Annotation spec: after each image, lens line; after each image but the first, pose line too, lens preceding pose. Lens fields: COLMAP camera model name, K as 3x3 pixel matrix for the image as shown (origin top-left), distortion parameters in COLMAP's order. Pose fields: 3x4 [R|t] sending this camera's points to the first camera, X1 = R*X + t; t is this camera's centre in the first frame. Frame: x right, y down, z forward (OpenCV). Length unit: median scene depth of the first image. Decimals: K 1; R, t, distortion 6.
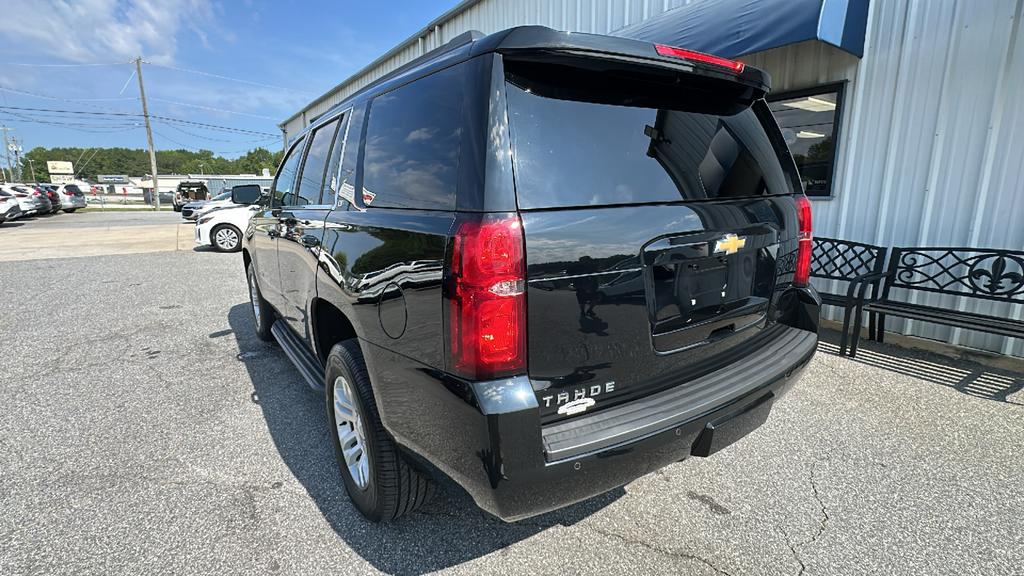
lens RADIAL K [[467.8, 0, 512.0], [0, 467.8, 288.0], [0, 0, 1]] dist [-0.001921, 0.000018]
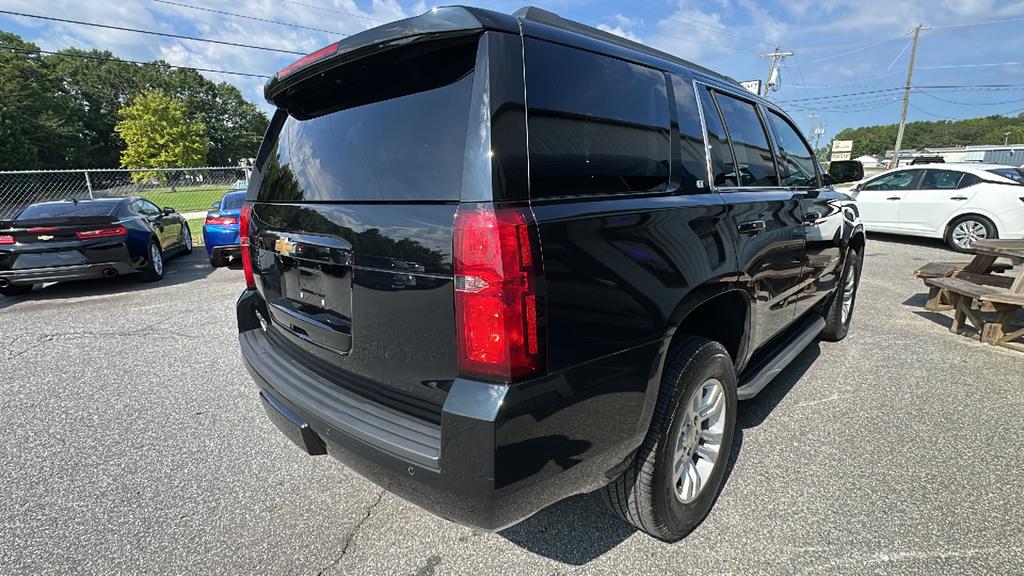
lens RADIAL K [[467.8, 0, 512.0], [0, 467.8, 288.0], [0, 0, 1]] dist [-0.001921, 0.000018]
pose [[0.187970, 0.233305, -0.954063, 0.584929], [-0.184278, 0.962505, 0.199063, -0.113529], [0.964733, 0.138394, 0.223915, 0.472970]]
